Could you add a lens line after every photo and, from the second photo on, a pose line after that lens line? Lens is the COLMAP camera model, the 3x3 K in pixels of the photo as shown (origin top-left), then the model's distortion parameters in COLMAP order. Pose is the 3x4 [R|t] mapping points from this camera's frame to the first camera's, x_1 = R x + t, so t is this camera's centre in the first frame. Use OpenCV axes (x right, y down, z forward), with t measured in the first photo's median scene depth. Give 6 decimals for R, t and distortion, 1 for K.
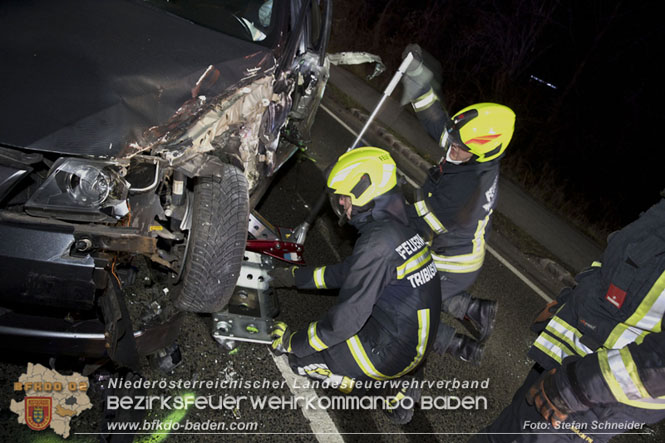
lens RADIAL K [[457.0, 0, 350.3], [0, 457.0, 223.2], [0, 0, 1]] dist [-0.062154, -0.000344]
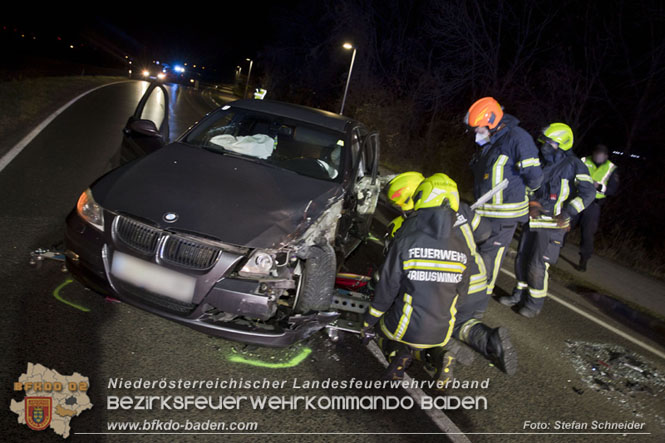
lens RADIAL K [[471.7, 0, 332.5], [0, 471.7, 221.5], [0, 0, 1]] dist [-0.093950, -0.001615]
pose [[0.981683, -0.067727, -0.178079, 0.131651], [0.028591, 0.976469, -0.213756, 0.167400], [0.188366, 0.204749, 0.960519, -0.899215]]
